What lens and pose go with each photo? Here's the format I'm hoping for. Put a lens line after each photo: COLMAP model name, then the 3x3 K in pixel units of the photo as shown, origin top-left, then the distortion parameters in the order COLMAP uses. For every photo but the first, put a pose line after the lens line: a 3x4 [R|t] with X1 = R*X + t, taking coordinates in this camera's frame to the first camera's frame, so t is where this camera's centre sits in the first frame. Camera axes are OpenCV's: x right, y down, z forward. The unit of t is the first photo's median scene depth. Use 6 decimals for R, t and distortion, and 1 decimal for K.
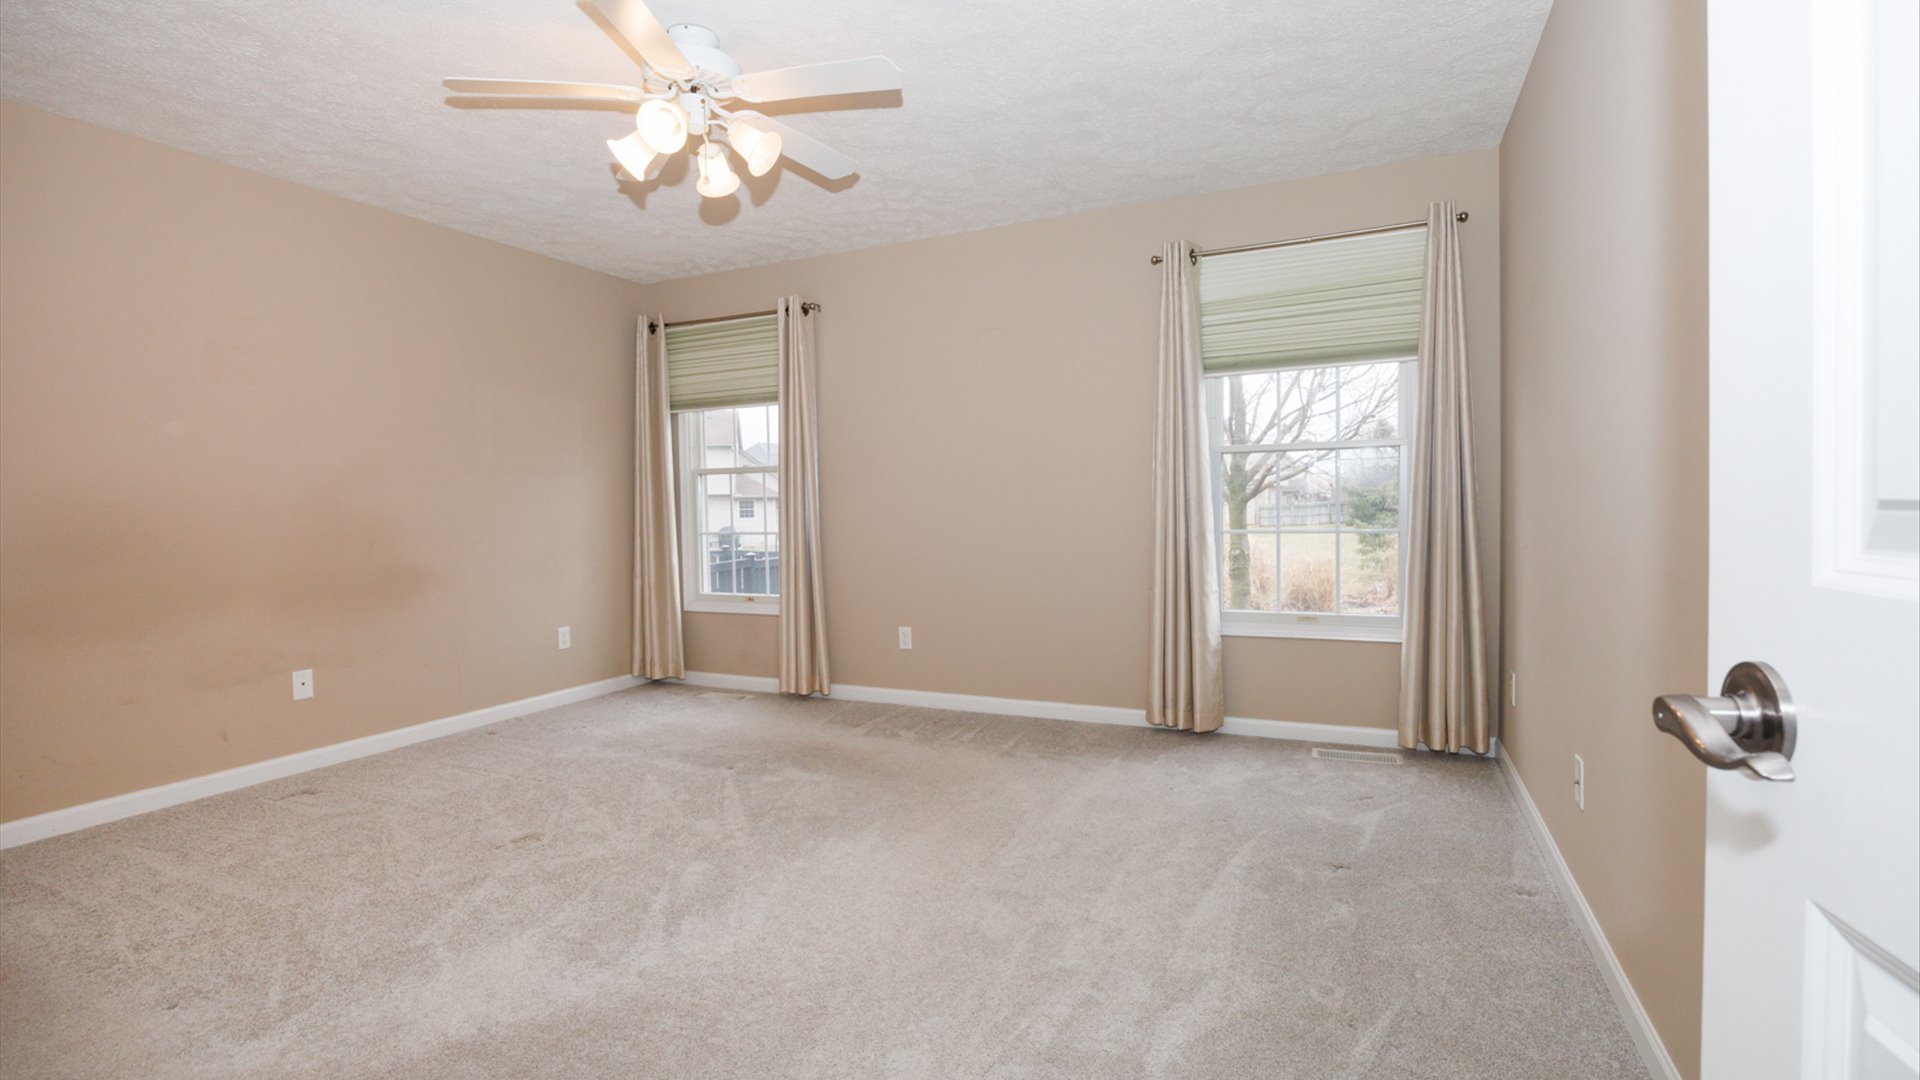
lens RADIAL K [[907.4, 0, 955.6], [0, 907.4, 539.8], [0, 0, 1]] dist [-0.004843, 0.001524]
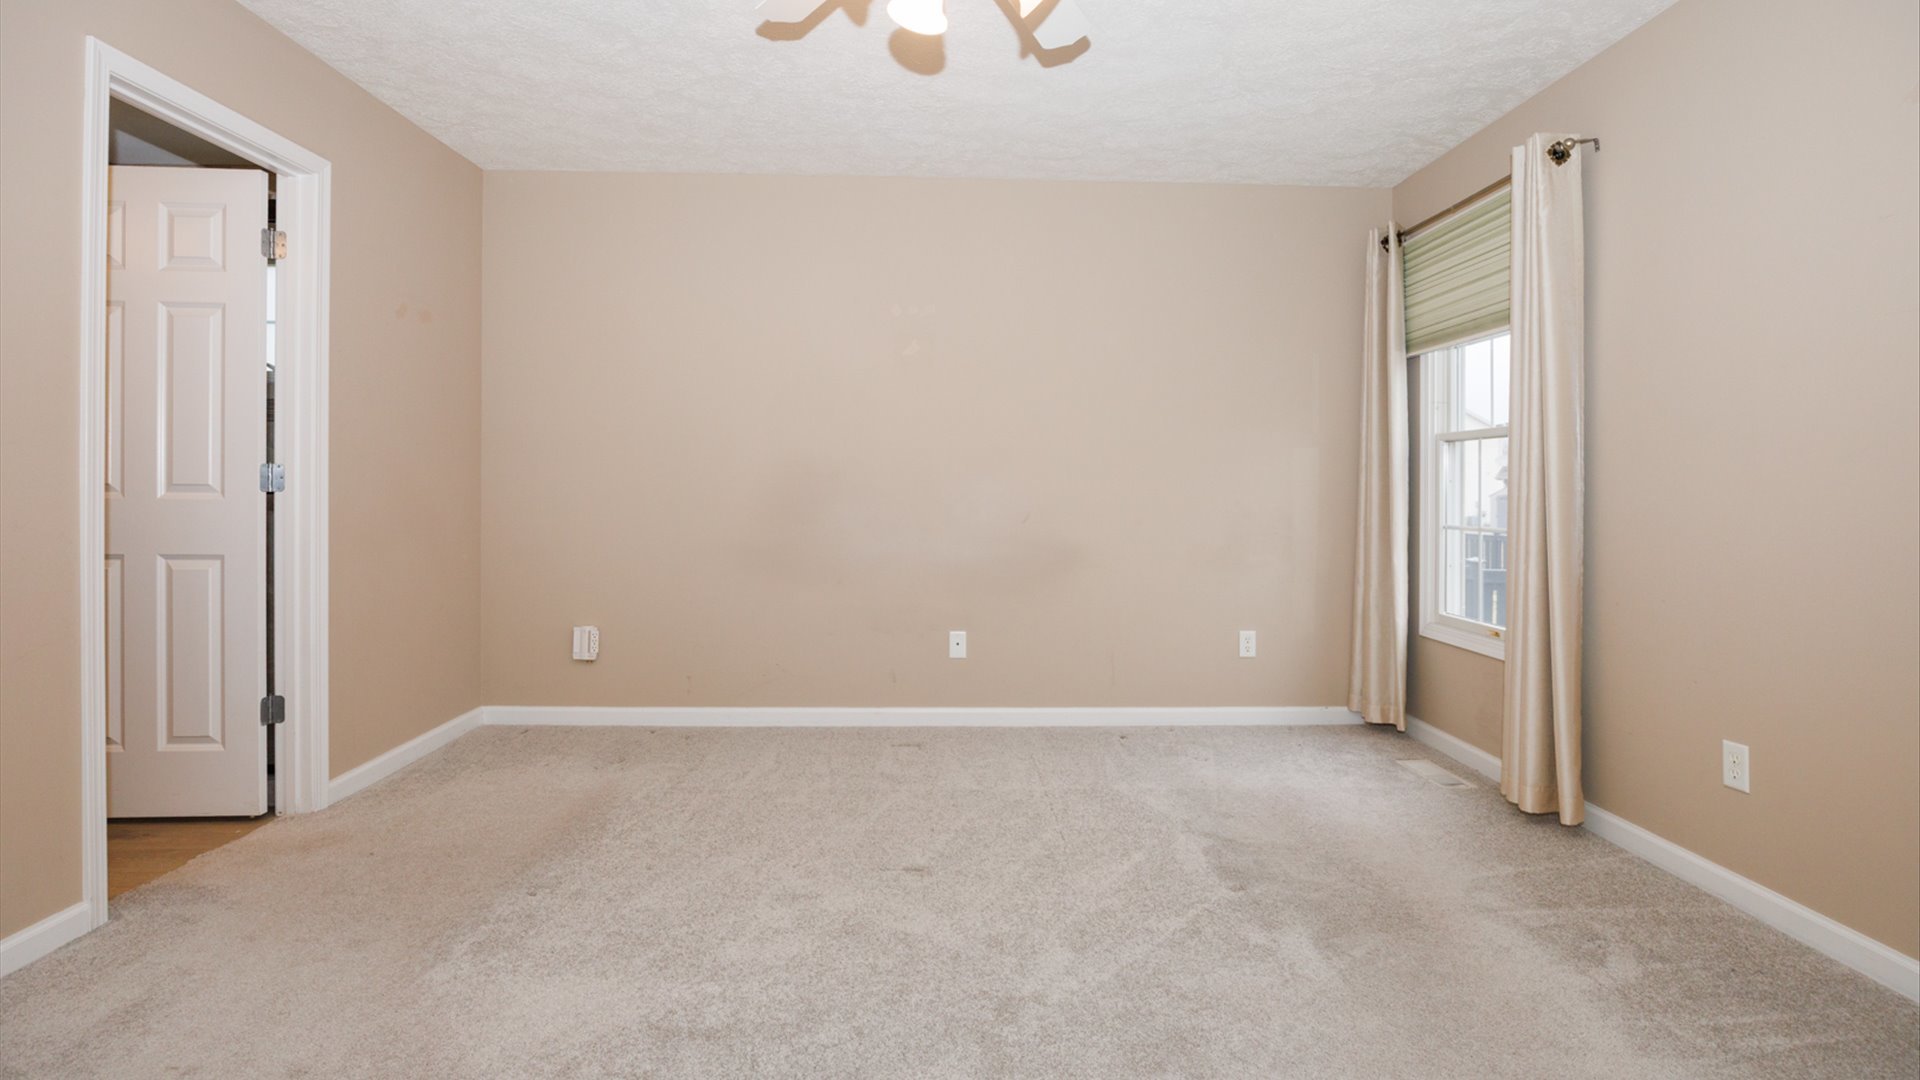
lens RADIAL K [[907.4, 0, 951.4], [0, 907.4, 486.8], [0, 0, 1]] dist [-0.004843, 0.001524]
pose [[0.451087, 0.021696, -0.892216, 0.178633], [-0.051890, 0.998651, -0.001951, -0.018249], [0.890970, 0.047177, 0.451604, 0.392453]]
